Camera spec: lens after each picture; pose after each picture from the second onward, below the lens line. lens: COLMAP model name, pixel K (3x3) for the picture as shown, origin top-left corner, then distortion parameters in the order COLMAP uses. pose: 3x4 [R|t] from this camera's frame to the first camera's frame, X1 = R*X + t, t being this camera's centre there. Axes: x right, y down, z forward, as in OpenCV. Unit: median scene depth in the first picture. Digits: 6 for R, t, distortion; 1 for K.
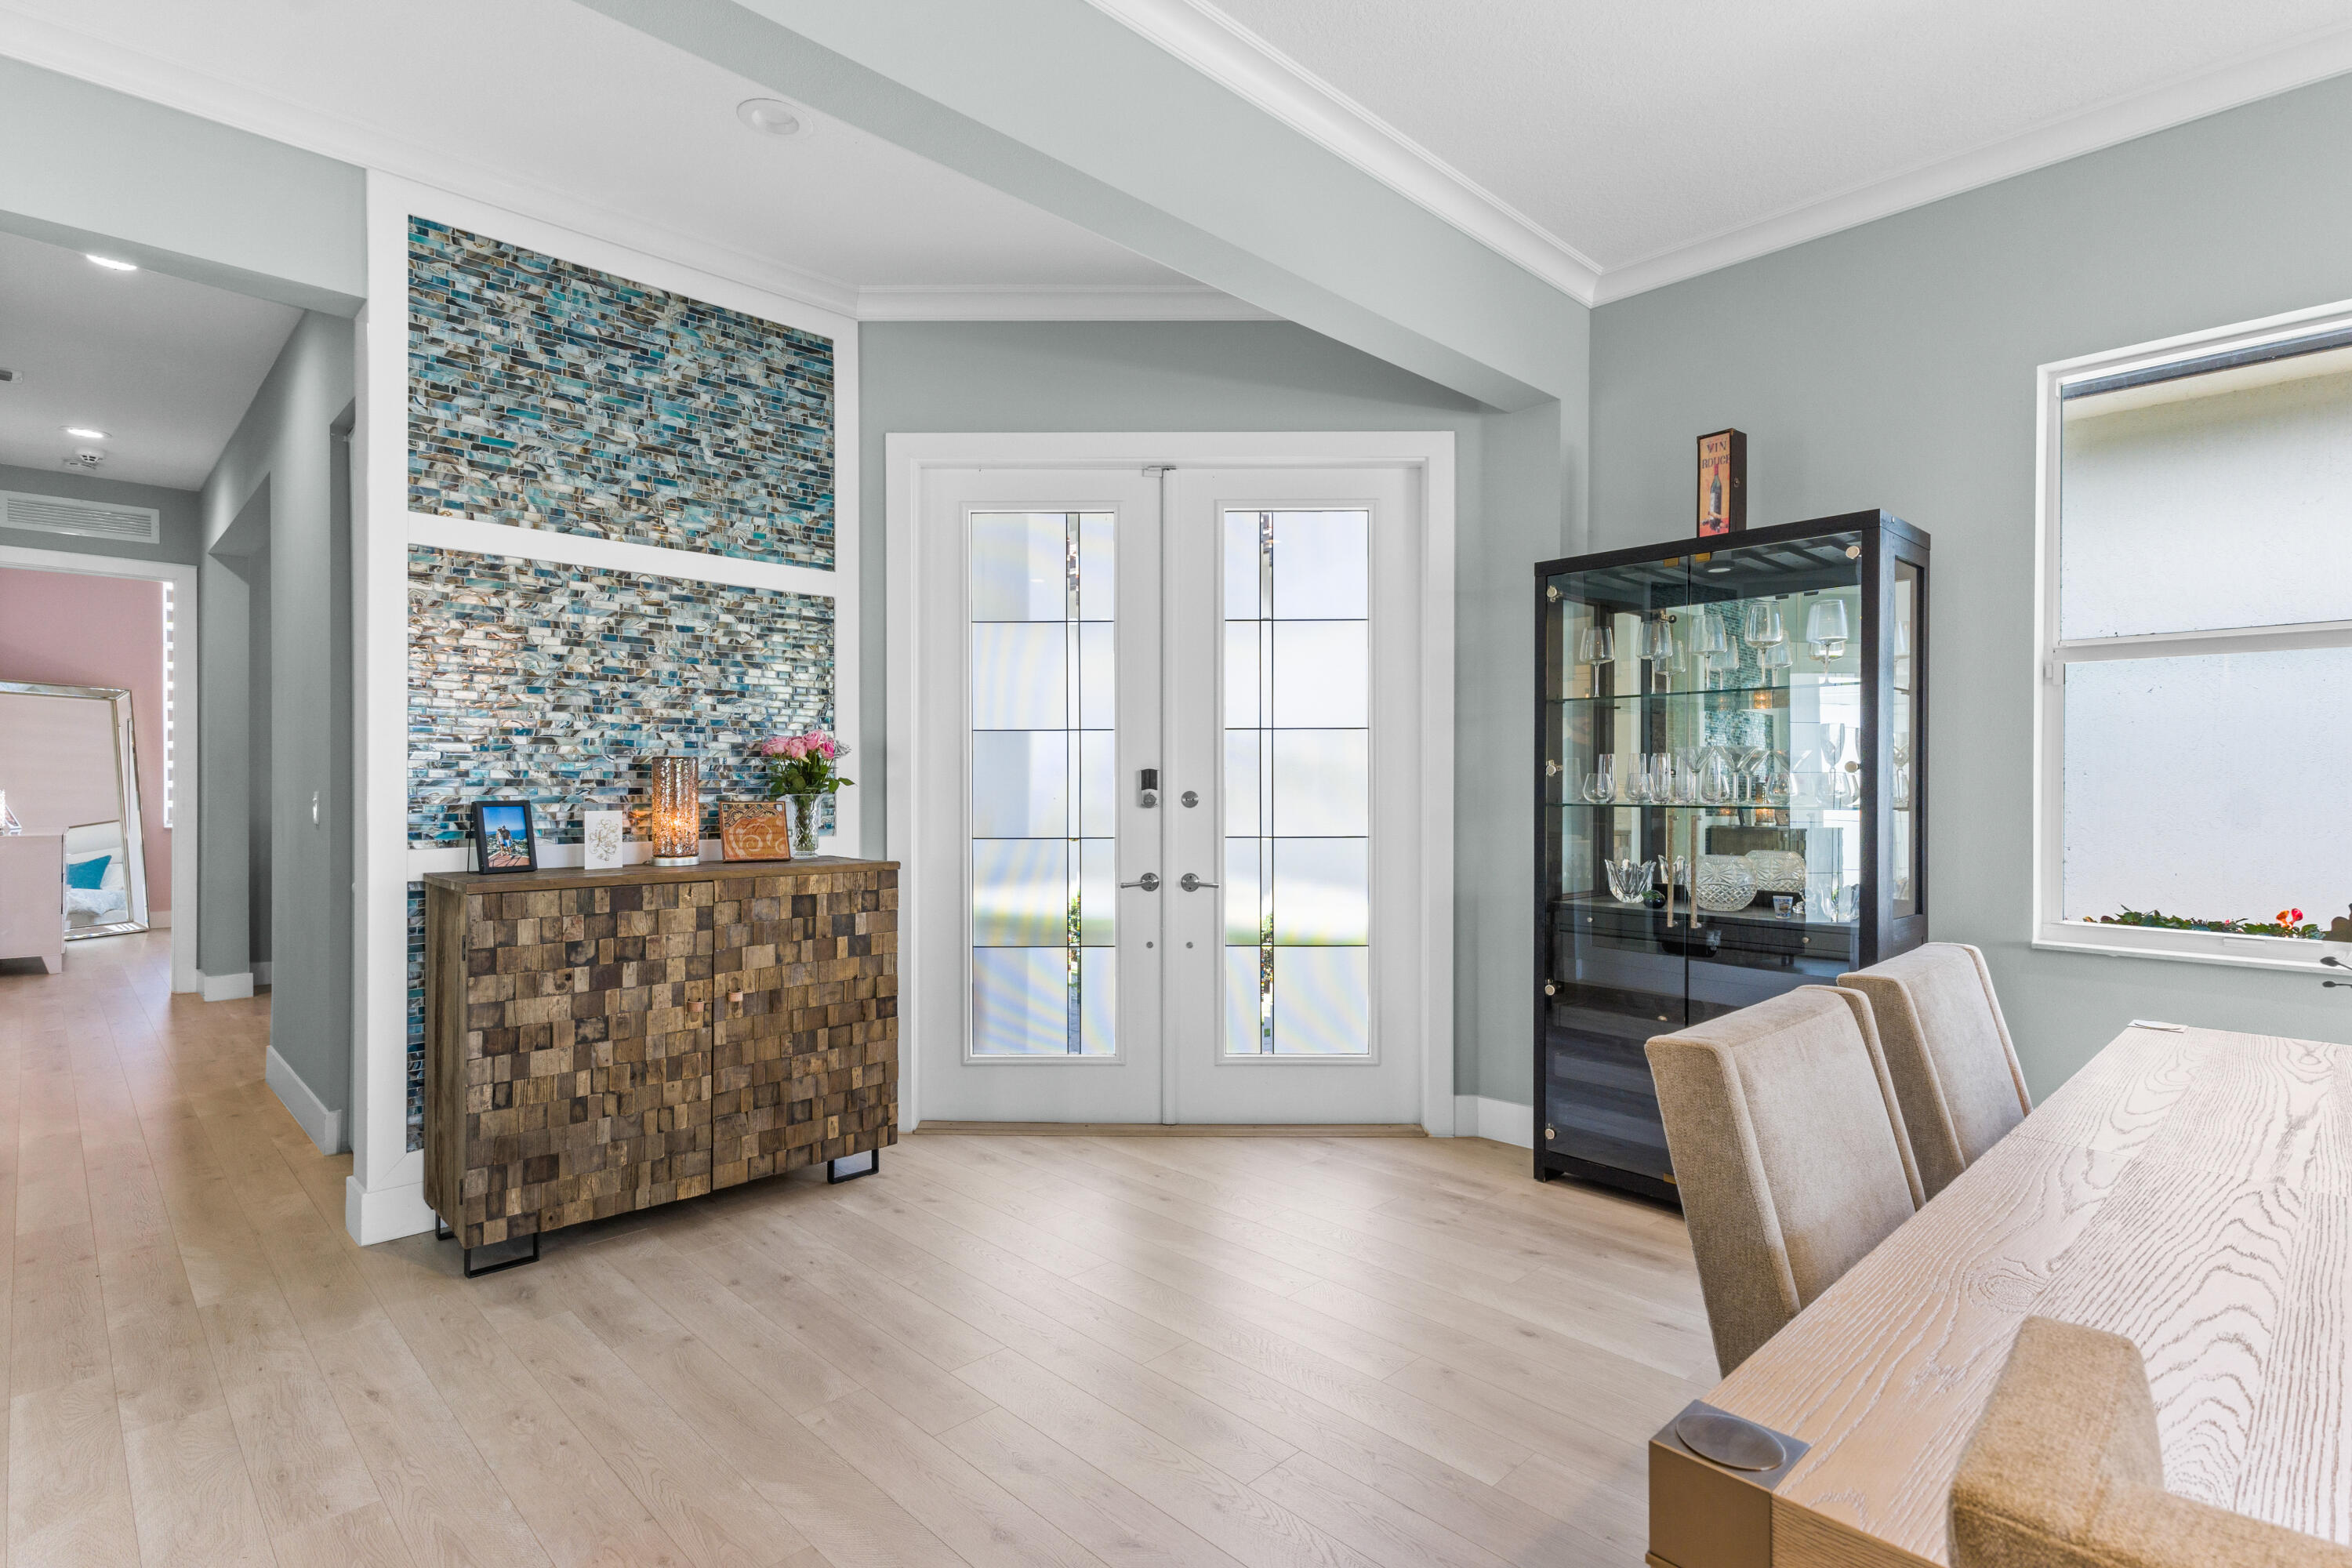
lens RADIAL K [[1123.6, 0, 1155.0], [0, 1123.6, 799.3], [0, 0, 1]] dist [0.021370, -0.005358]
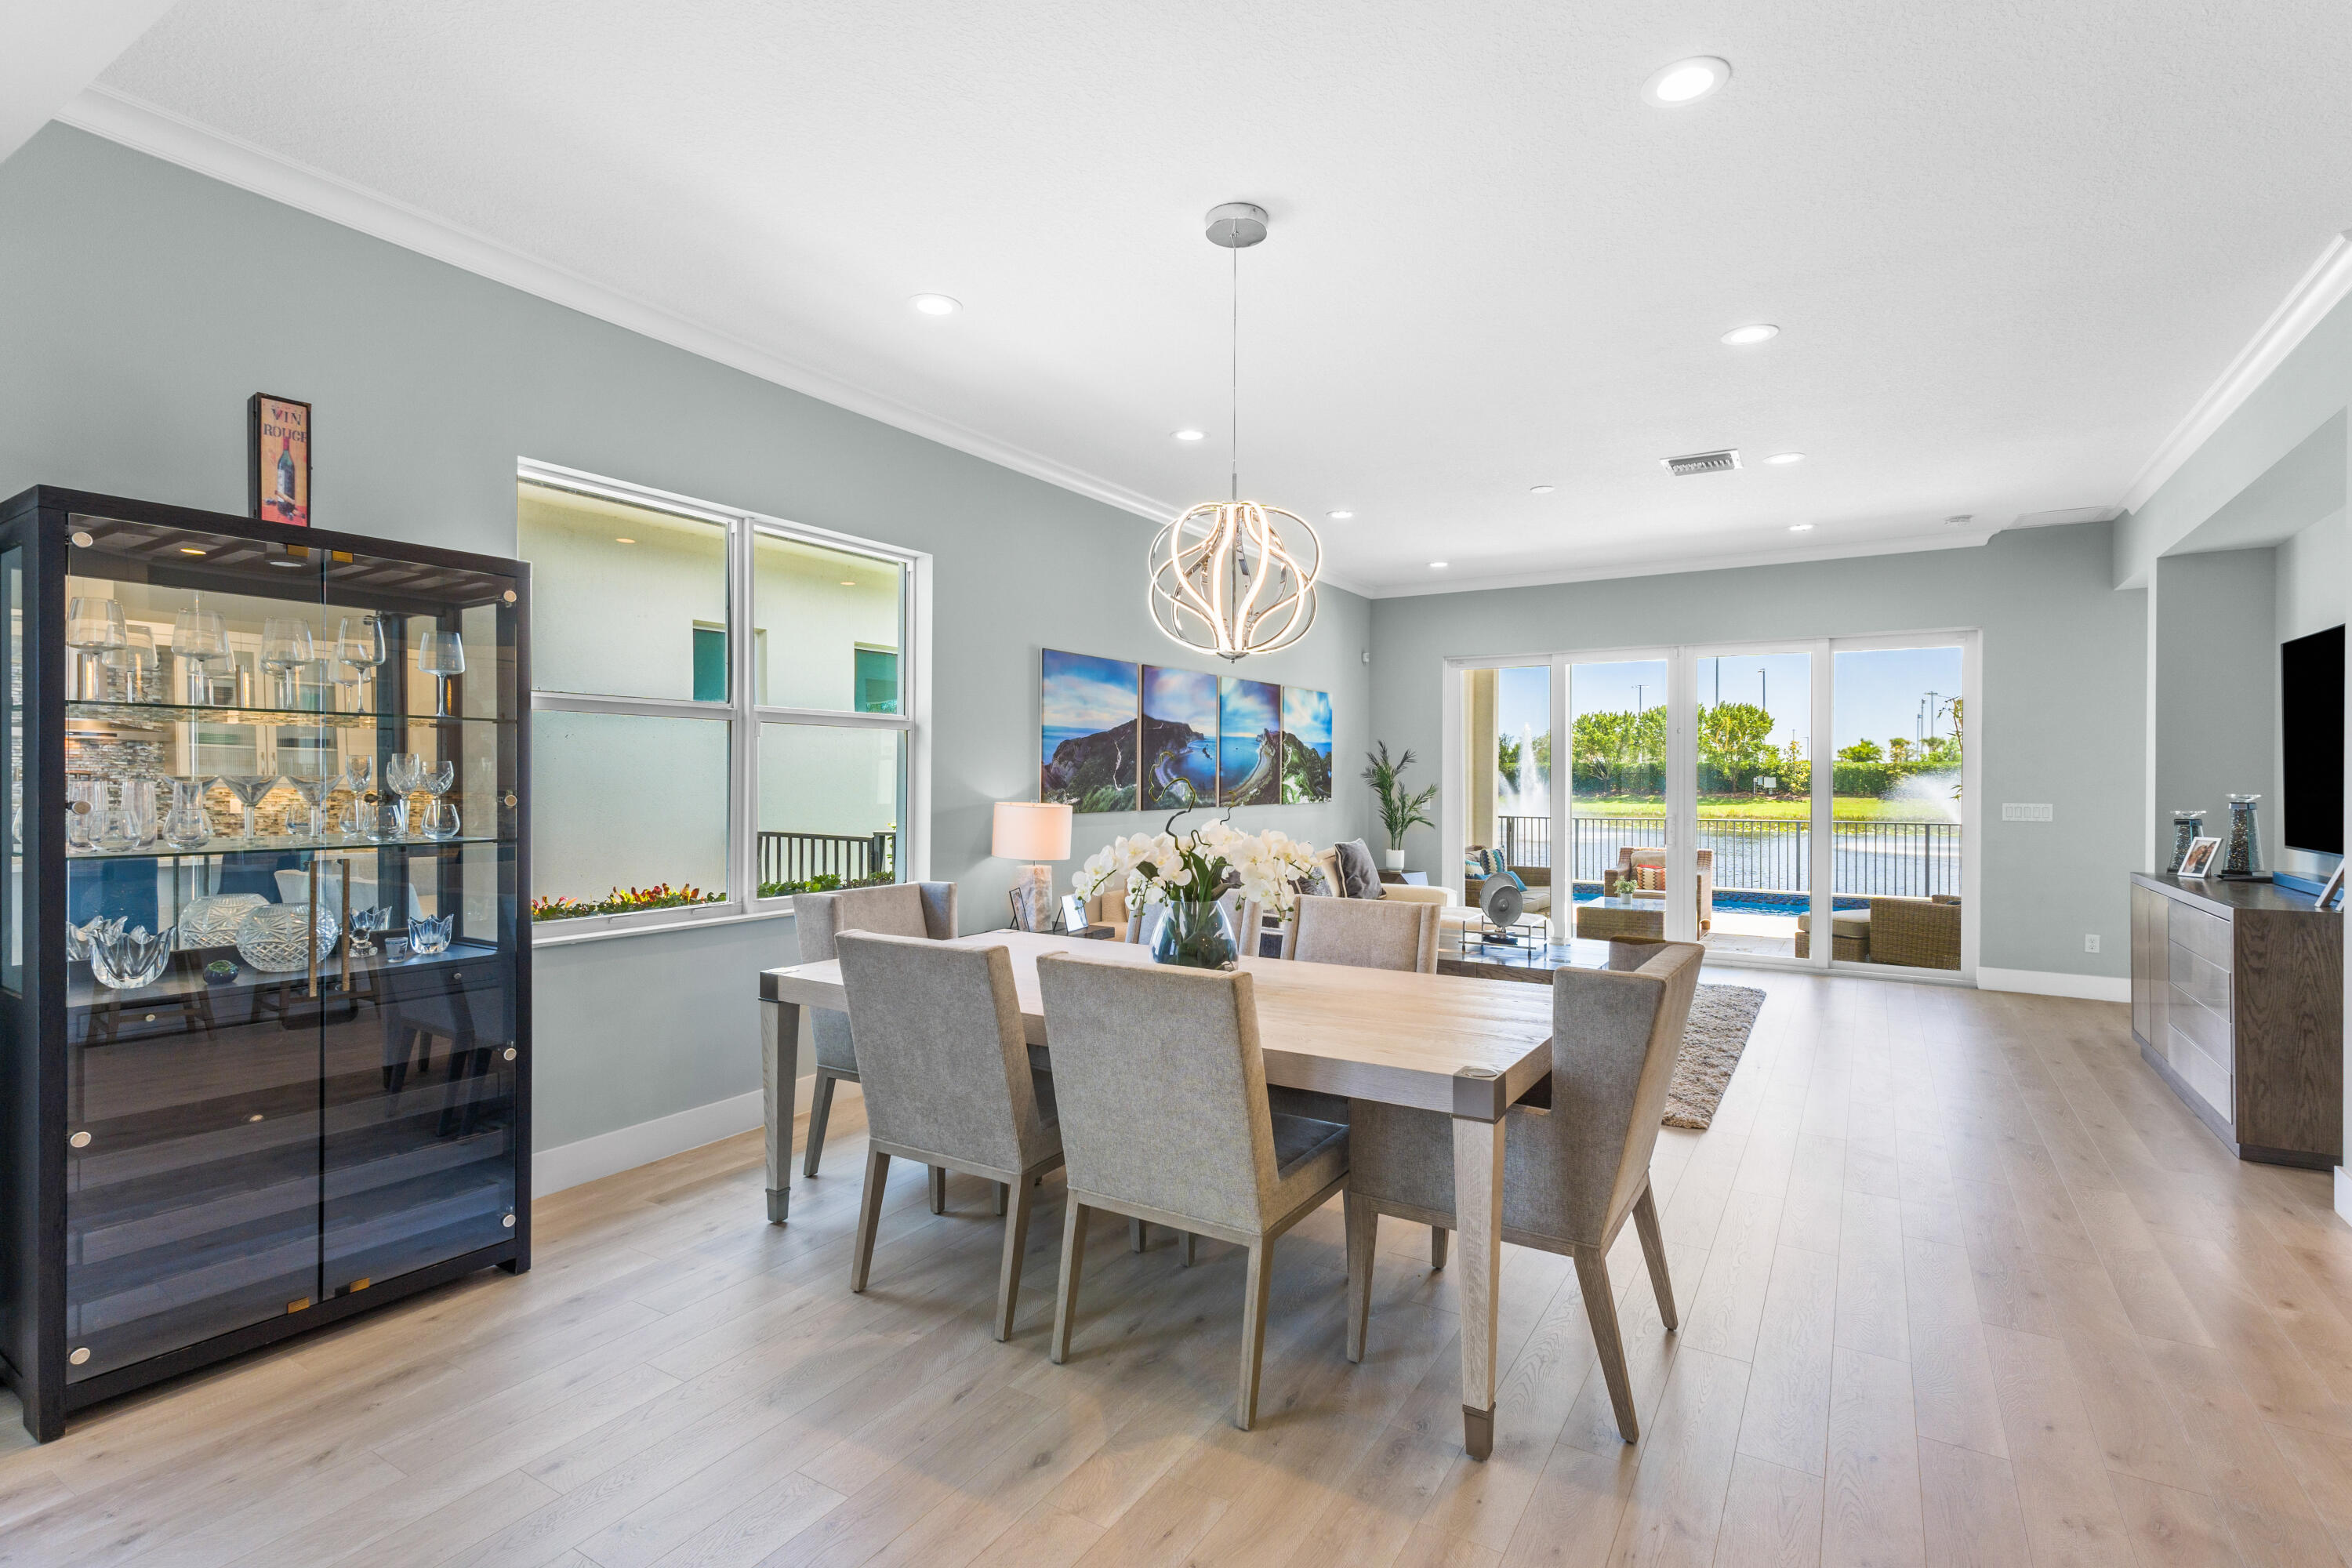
lens RADIAL K [[1123.6, 0, 1184.9], [0, 1123.6, 776.5], [0, 0, 1]] dist [0.021370, -0.005358]
pose [[-0.243536, -0.004120, 0.969883, -0.480057], [0.006077, 0.999965, 0.005774, -0.045661], [-0.969873, 0.007300, -0.243503, 0.557571]]
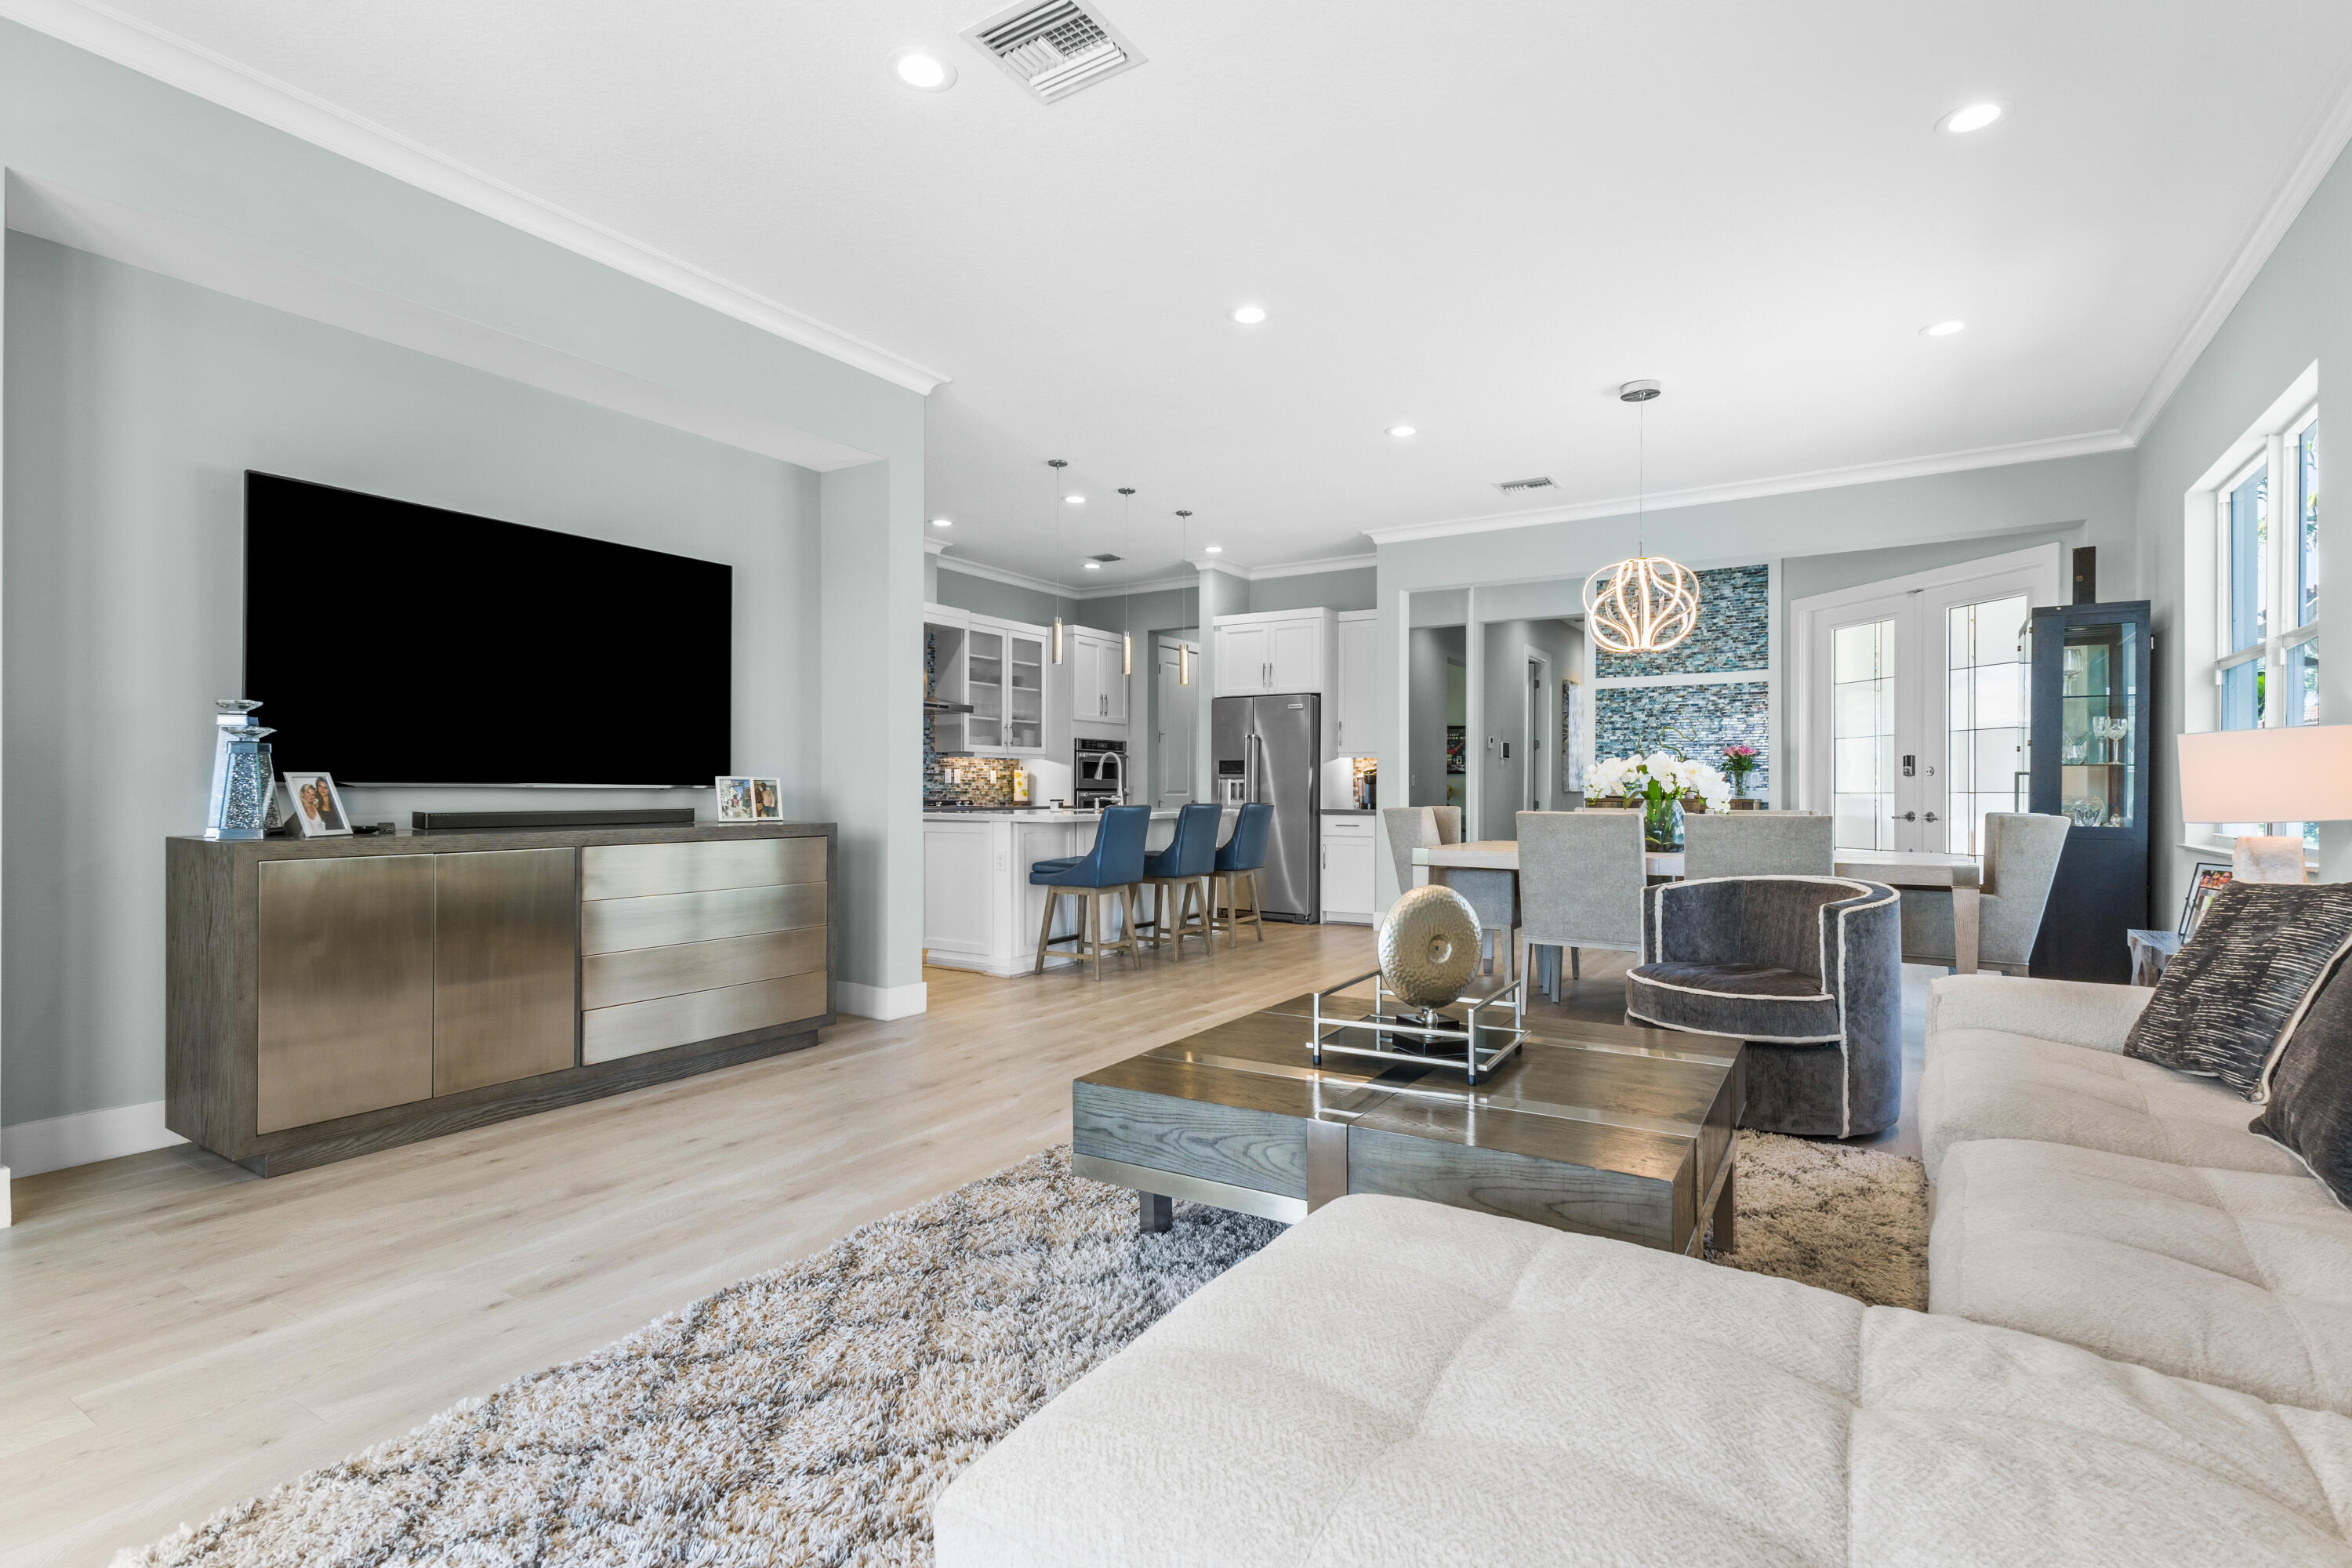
lens RADIAL K [[1123.6, 0, 1170.4], [0, 1123.6, 774.0], [0, 0, 1]] dist [0.021370, -0.005358]
pose [[0.230489, -0.016099, -0.972942, 1.800183], [-0.013592, 0.999712, -0.019762, 0.067267], [0.972980, 0.017779, 0.230204, -0.712497]]
